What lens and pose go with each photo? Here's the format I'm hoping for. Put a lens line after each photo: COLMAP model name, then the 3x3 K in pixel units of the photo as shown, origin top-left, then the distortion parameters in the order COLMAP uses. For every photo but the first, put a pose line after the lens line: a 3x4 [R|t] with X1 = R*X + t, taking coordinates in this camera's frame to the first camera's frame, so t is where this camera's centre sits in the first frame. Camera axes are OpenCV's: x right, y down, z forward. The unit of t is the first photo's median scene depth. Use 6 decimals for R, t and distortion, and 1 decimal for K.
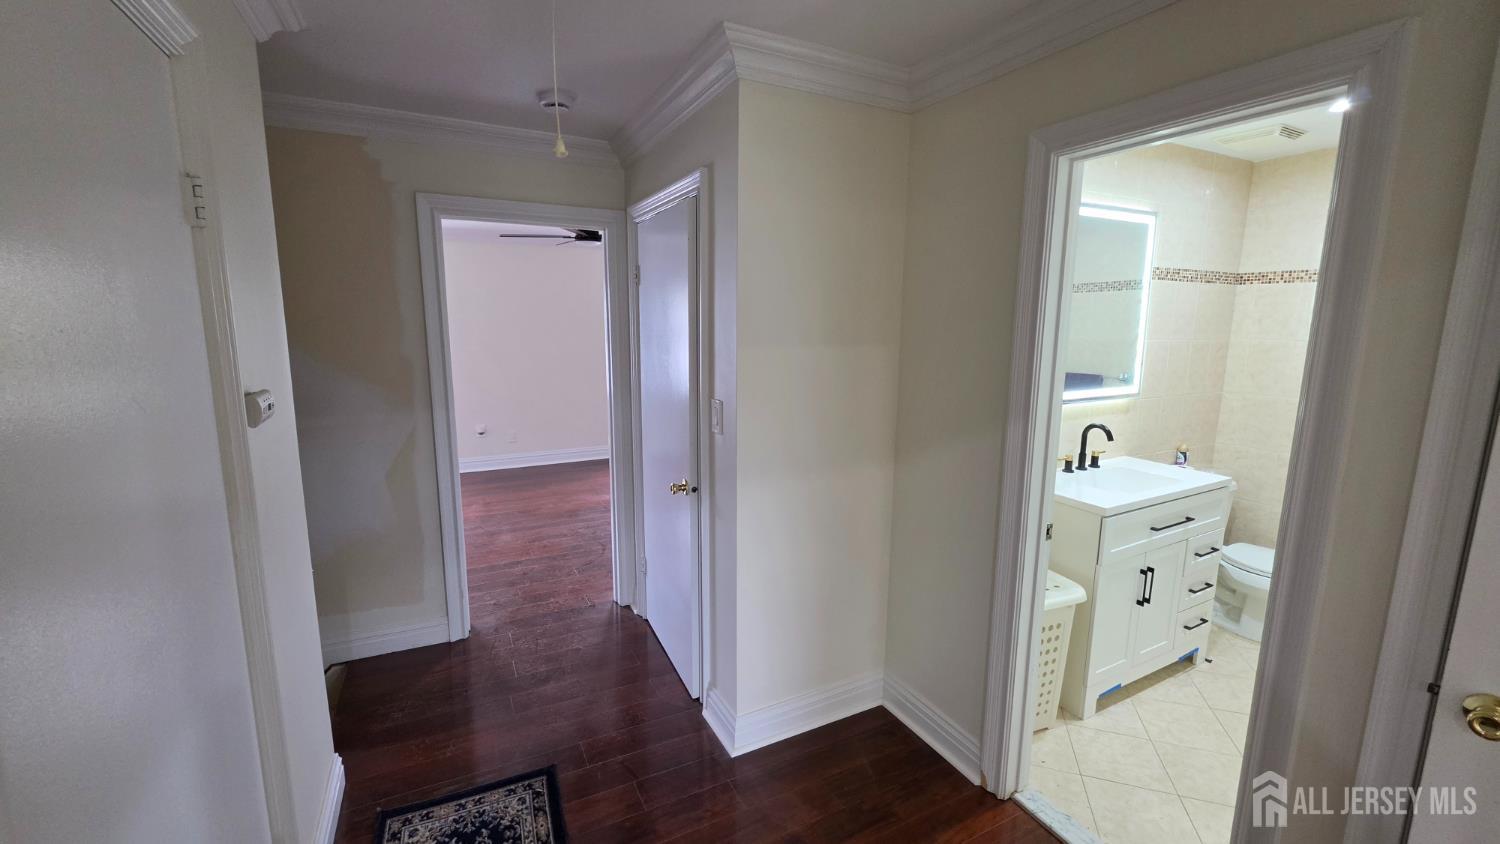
lens RADIAL K [[603.5, 0, 750.0], [0, 603.5, 422.0], [0, 0, 1]] dist [-0.002735, -0.000171]
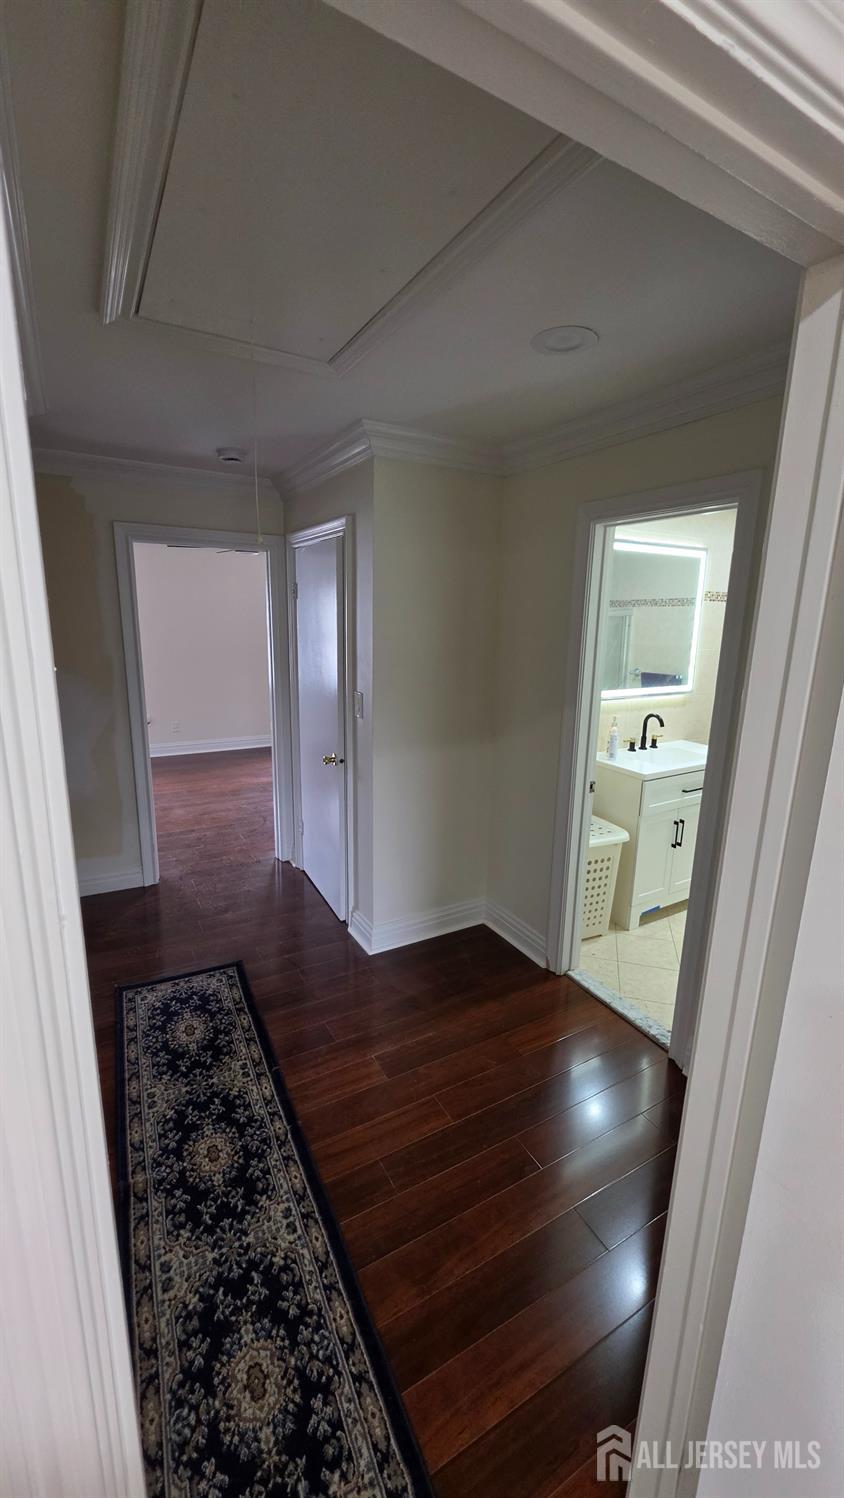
lens RADIAL K [[599.5, 0, 429.4], [0, 599.5, 746.5], [0, 0, 1]] dist [-0.002678, -0.000133]
pose [[0.998702, 0.003784, 0.050787, 0.027345], [-0.006190, 0.998861, 0.047302, 0.015184], [-0.050551, -0.047555, 0.997589, -0.264953]]
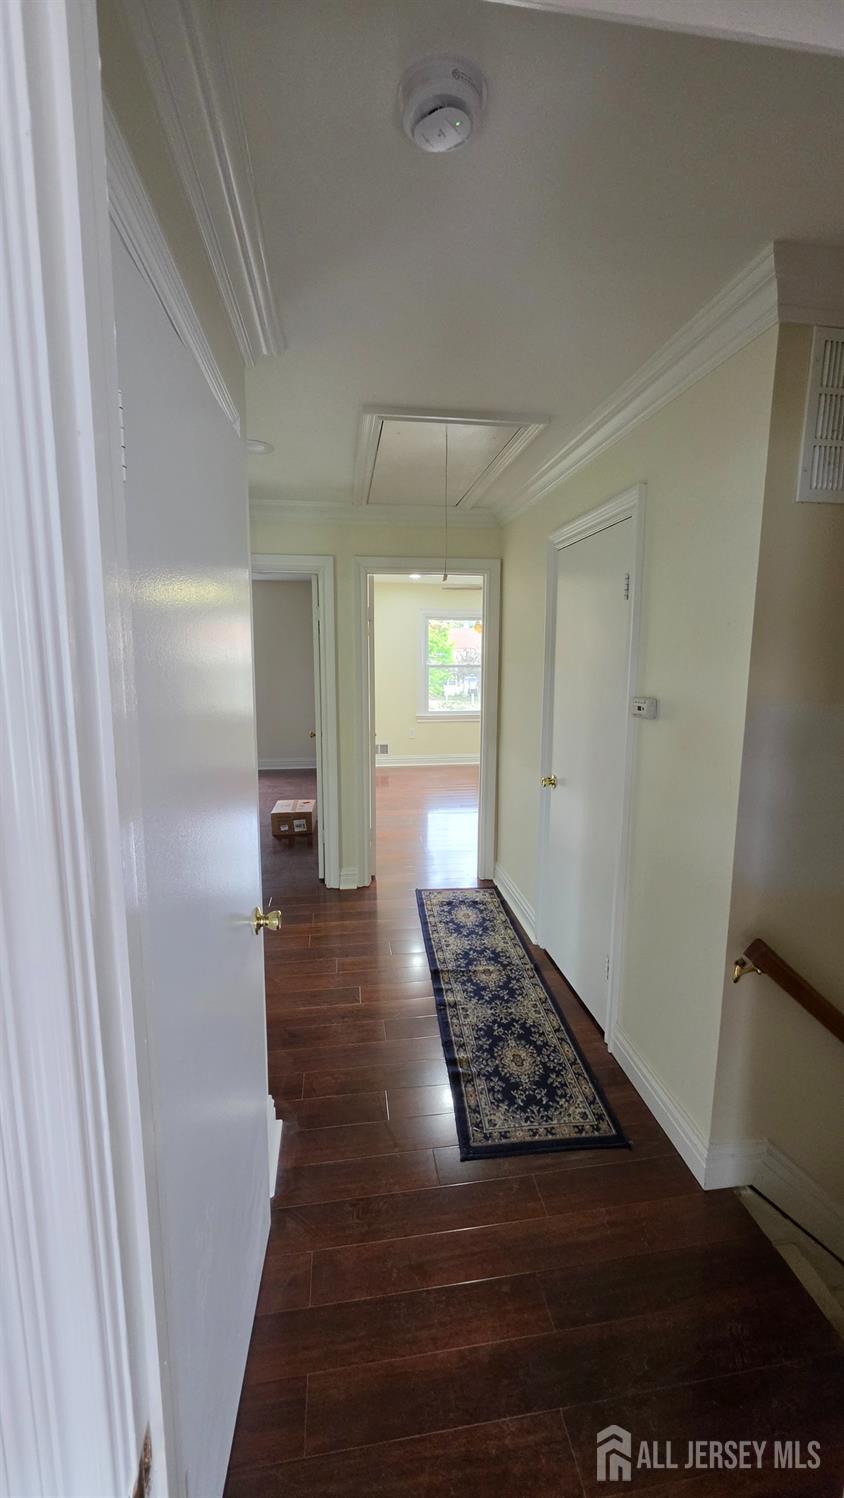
lens RADIAL K [[599.5, 0, 429.4], [0, 599.5, 746.5], [0, 0, 1]] dist [-0.002678, -0.000133]
pose [[-0.944235, -0.063438, 0.323105, -0.360588], [0.042609, 0.949474, 0.310939, -0.185001], [-0.326505, 0.307367, -0.893823, 1.112533]]
